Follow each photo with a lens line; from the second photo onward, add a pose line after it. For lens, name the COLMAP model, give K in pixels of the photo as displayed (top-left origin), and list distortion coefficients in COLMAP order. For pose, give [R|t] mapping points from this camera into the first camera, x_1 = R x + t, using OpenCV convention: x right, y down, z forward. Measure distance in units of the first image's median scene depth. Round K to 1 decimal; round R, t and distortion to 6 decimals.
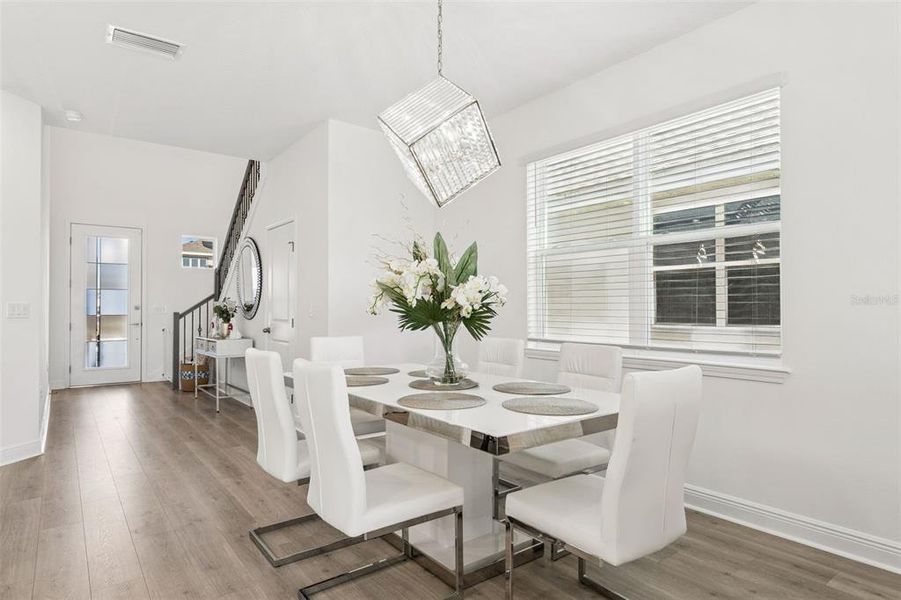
lens RADIAL K [[509.8, 0, 457.5], [0, 509.8, 299.8], [0, 0, 1]] dist [-0.003568, 0.003297]
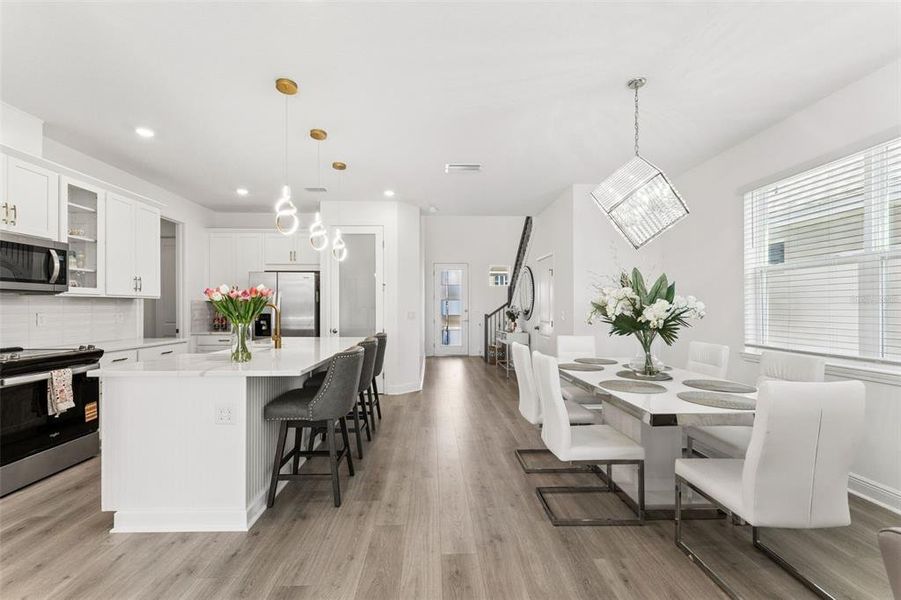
lens RADIAL K [[384.6, 0, 449.5], [0, 384.6, 306.3], [0, 0, 1]] dist [0.000467, 0.000478]
pose [[0.816685, 0.002118, -0.577080, 0.115760], [0.004867, 0.999932, 0.010559, -0.028380], [0.577064, -0.011432, 0.816619, -0.124425]]
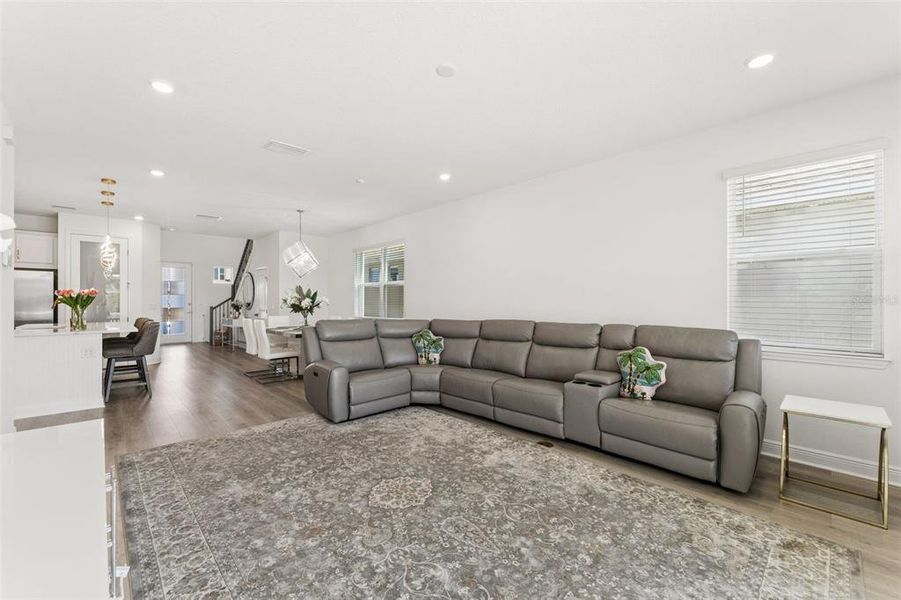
lens RADIAL K [[384.6, 0, 456.2], [0, 384.6, 302.7], [0, 0, 1]] dist [0.000467, 0.000478]
pose [[0.996112, 0.004833, 0.087962, 0.600072], [-0.006177, 0.999868, 0.015013, -0.041241], [-0.087878, -0.015498, 0.996011, -1.297069]]
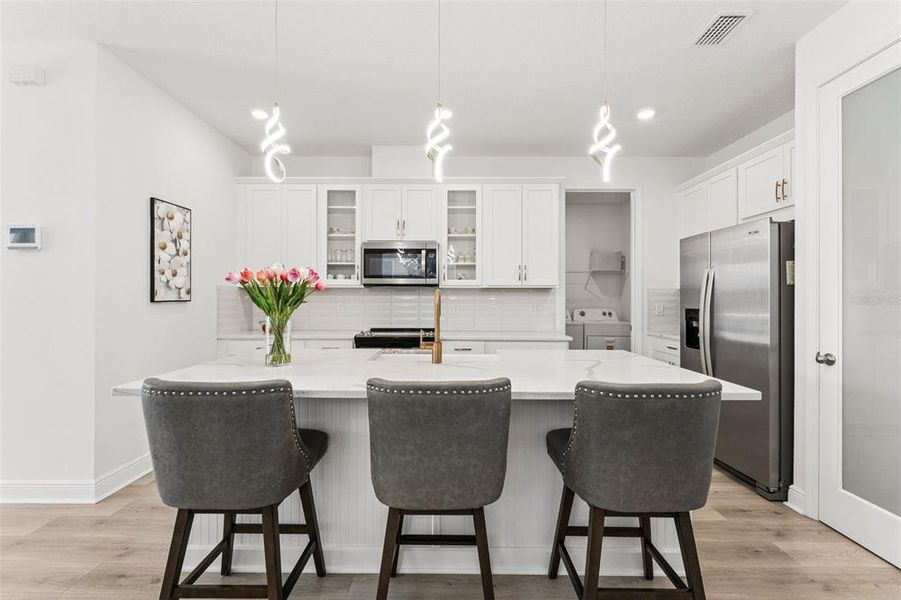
lens RADIAL K [[384.6, 0, 447.1], [0, 384.6, 301.9], [0, 0, 1]] dist [0.000467, 0.000478]
pose [[-0.616007, 0.007034, -0.787709, -0.368899], [0.009826, 0.999951, 0.001245, -0.007497], [0.787679, -0.006974, -0.616046, 0.852586]]
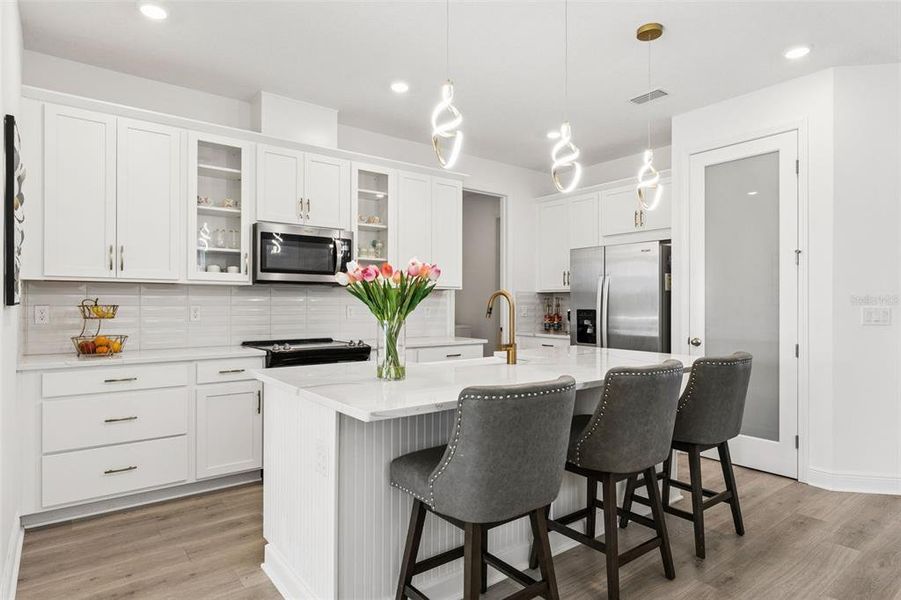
lens RADIAL K [[509.8, 0, 436.4], [0, 509.8, 303.8], [0, 0, 1]] dist [-0.003568, 0.003297]
pose [[-0.009579, 0.003941, -0.999946, -0.017932], [0.011329, 0.999928, 0.003832, -0.010712], [0.999890, -0.011292, -0.009623, 0.338130]]
